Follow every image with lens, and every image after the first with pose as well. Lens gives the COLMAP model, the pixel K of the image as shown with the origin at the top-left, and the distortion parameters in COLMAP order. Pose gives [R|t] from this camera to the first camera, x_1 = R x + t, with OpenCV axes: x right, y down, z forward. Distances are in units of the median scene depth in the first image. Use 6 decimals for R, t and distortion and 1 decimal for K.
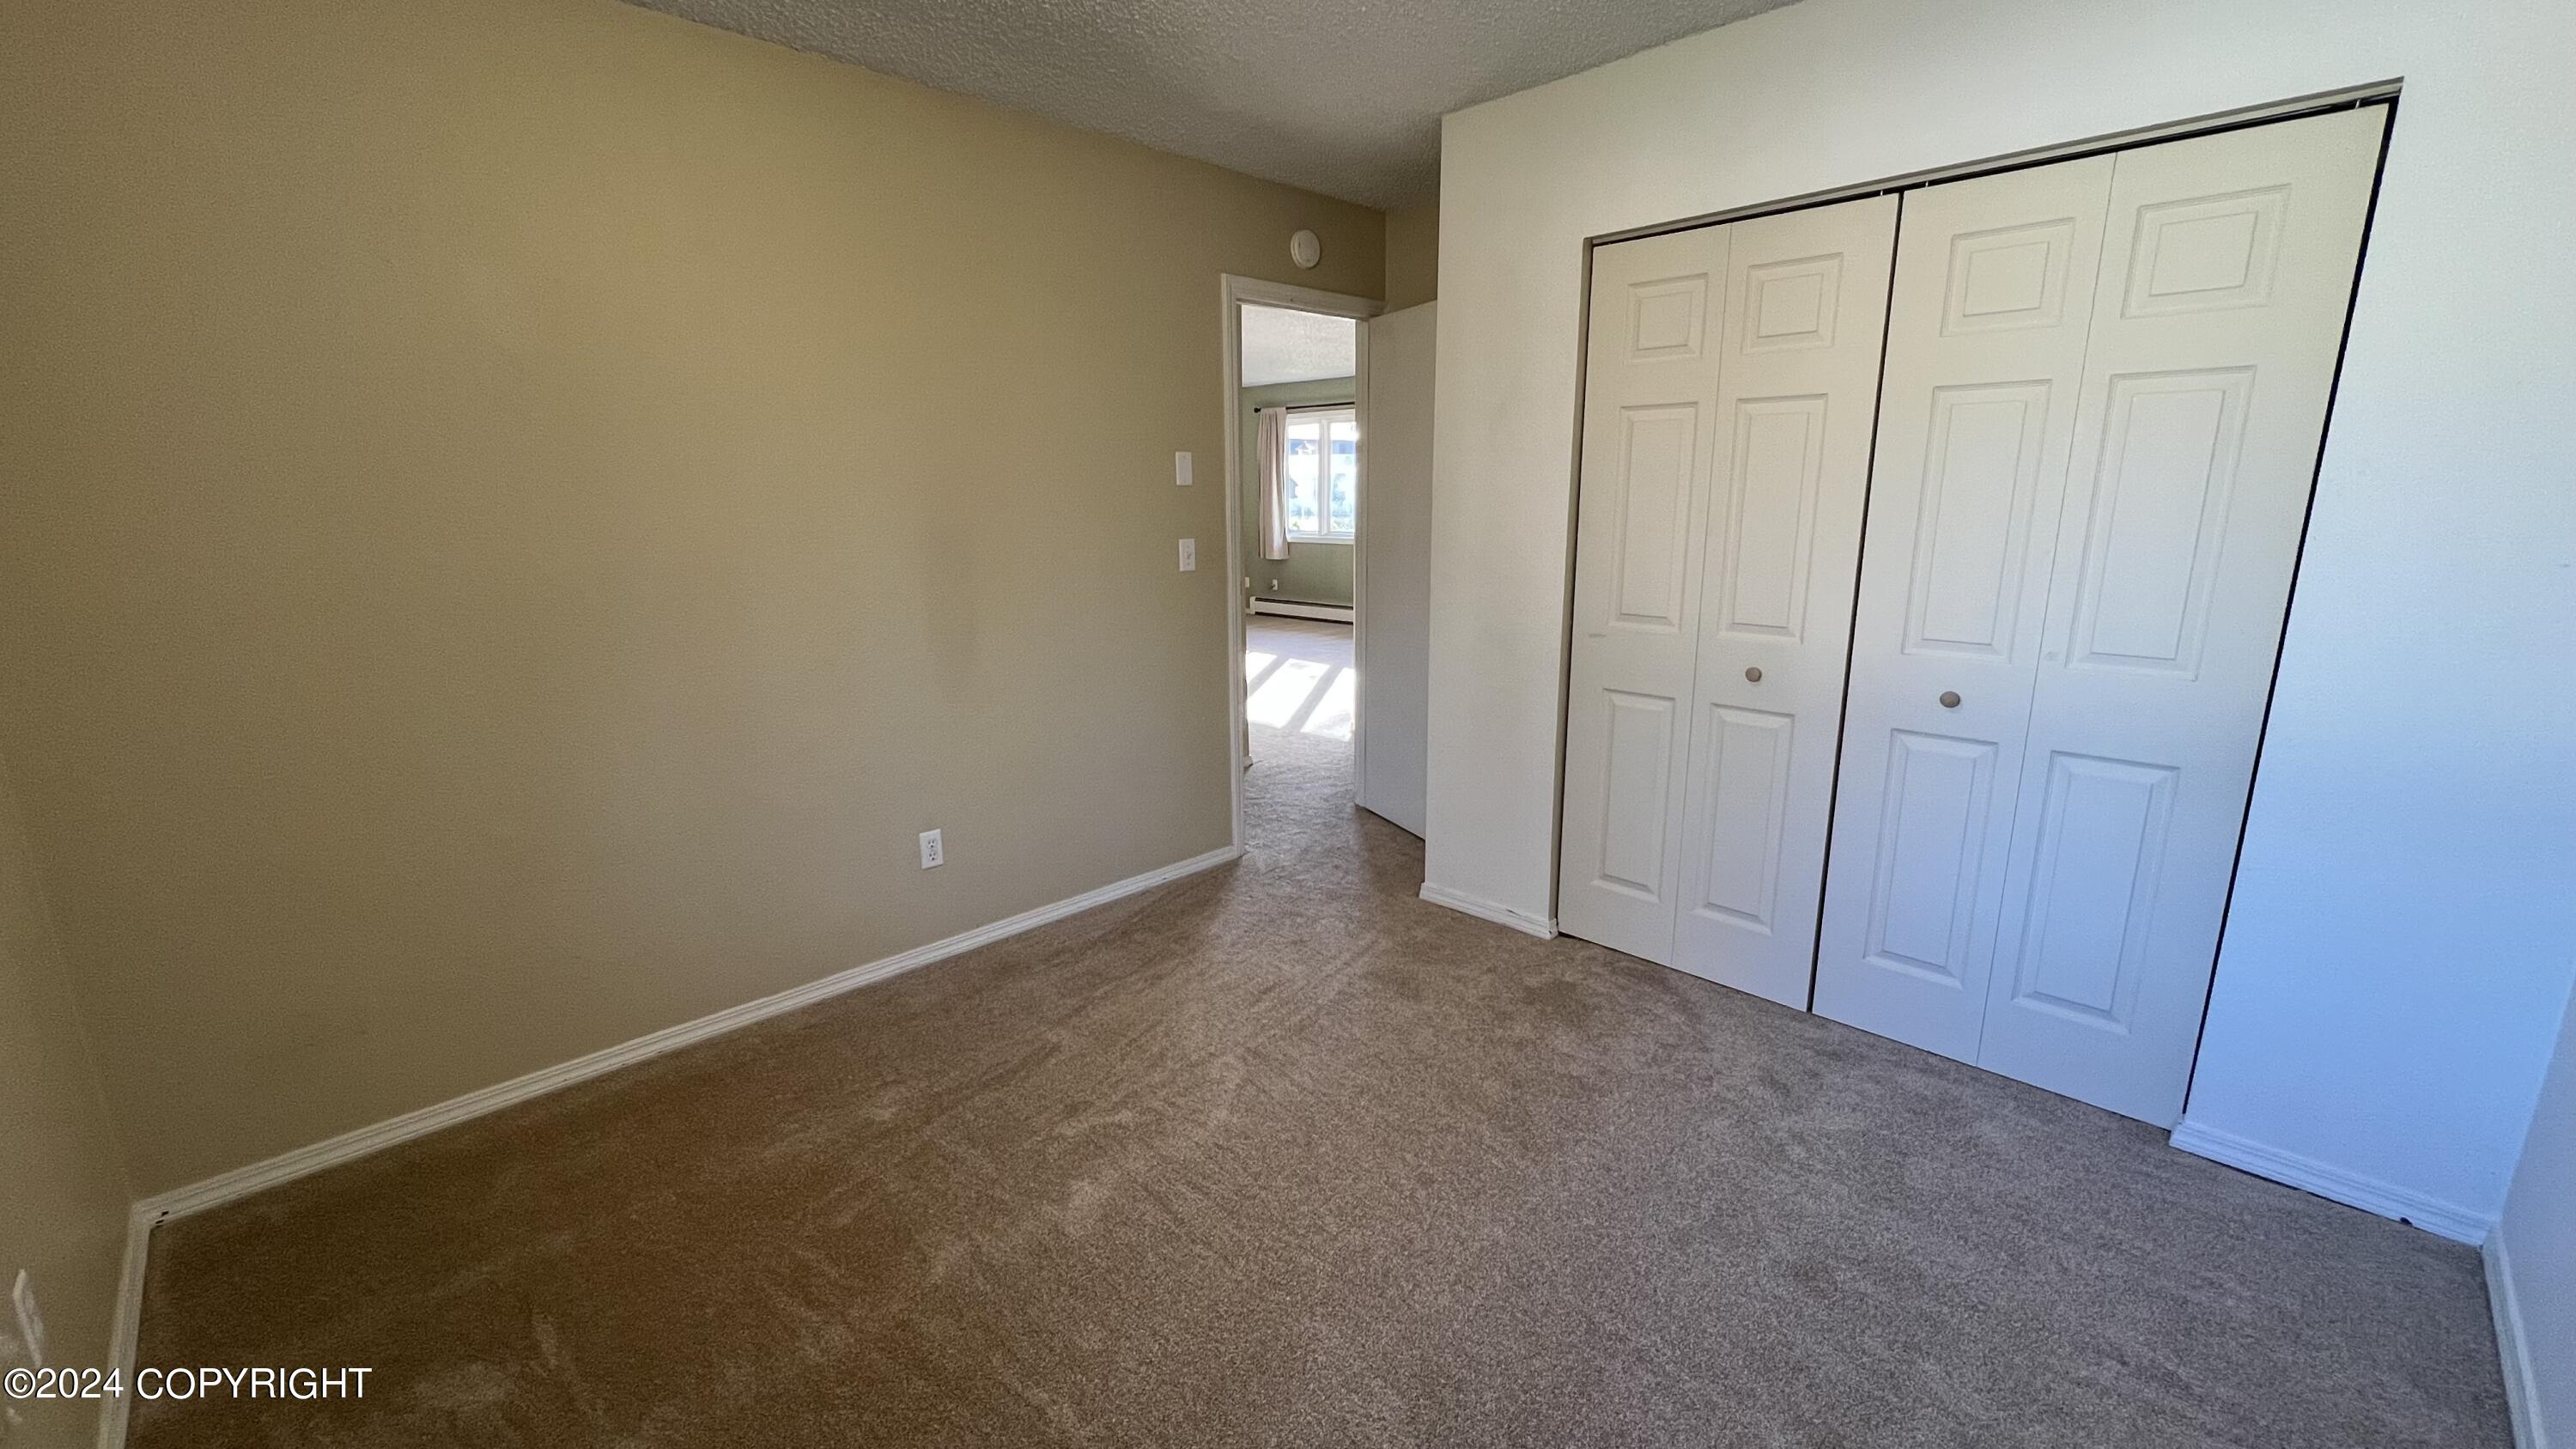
lens RADIAL K [[1030.8, 0, 1302.7], [0, 1030.8, 726.1], [0, 0, 1]] dist [-0.002643, -0.000303]
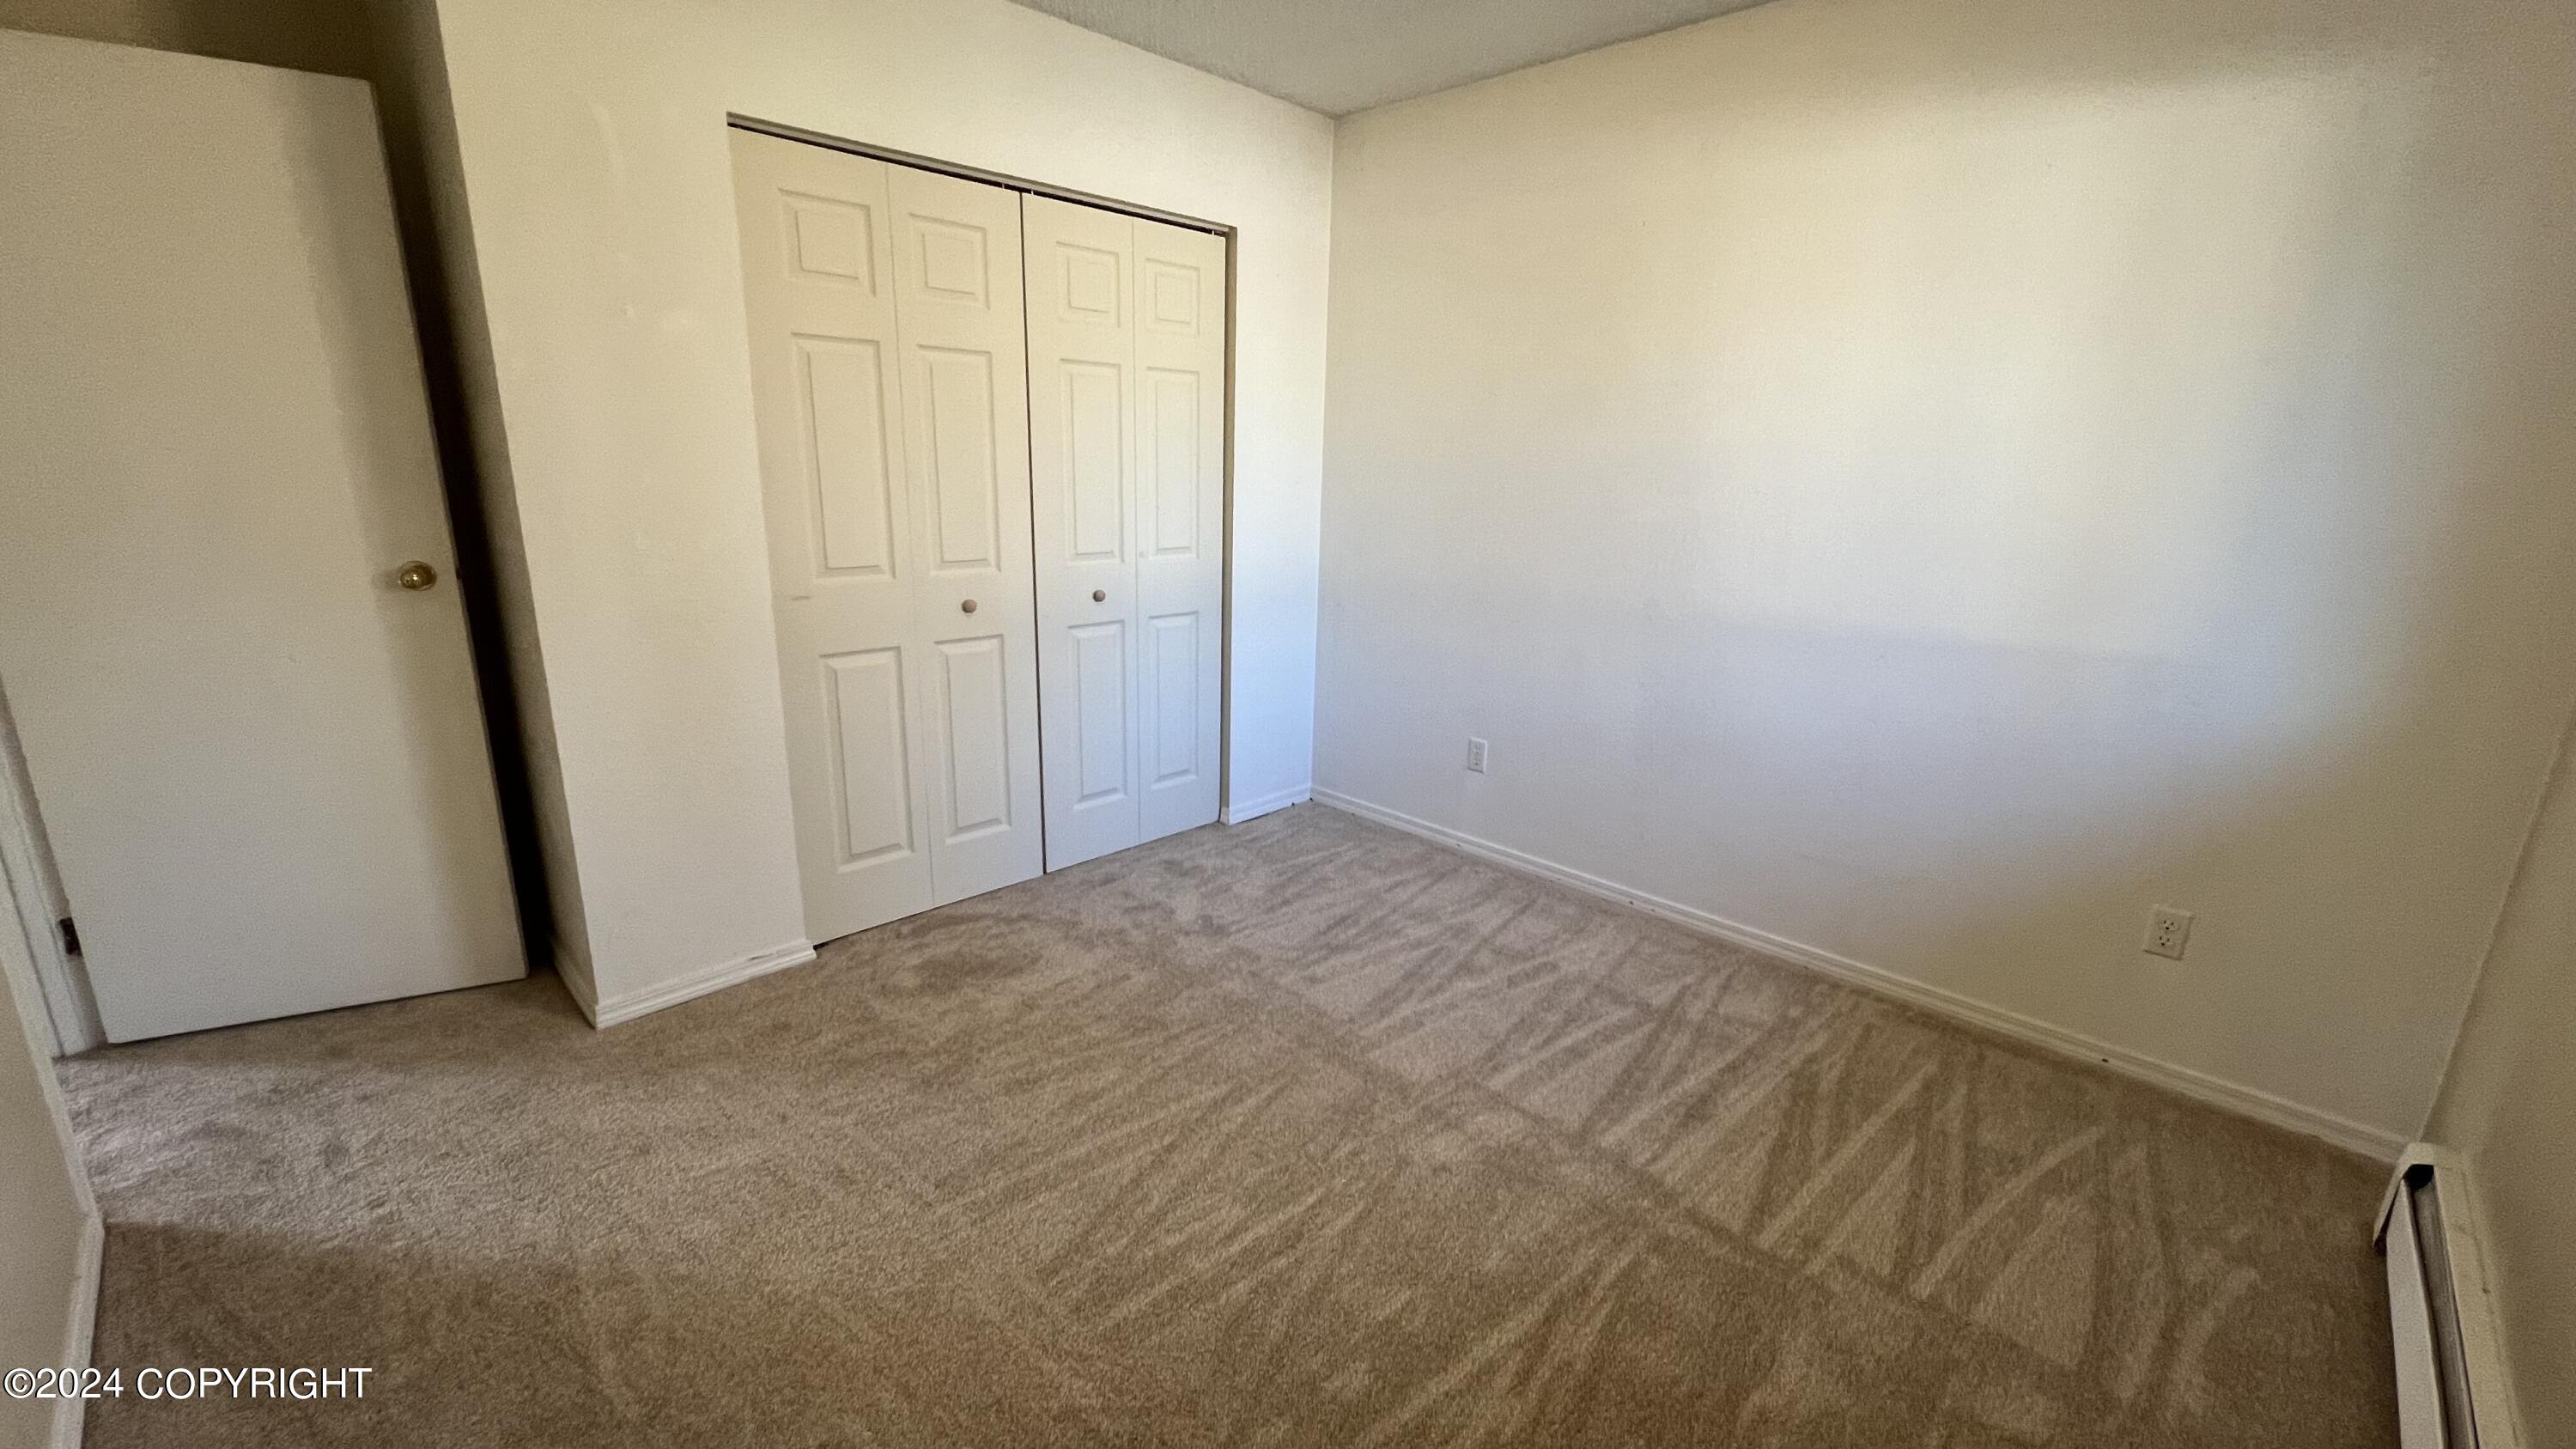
lens RADIAL K [[1033.0, 0, 1300.8], [0, 1033.0, 723.1], [0, 0, 1]] dist [0.001386, -0.000022]
pose [[-0.010655, -0.250821, 0.967975, -0.670652], [0.193258, 0.949262, 0.248100, -0.139193], [-0.981090, 0.189712, 0.038359, 0.650160]]
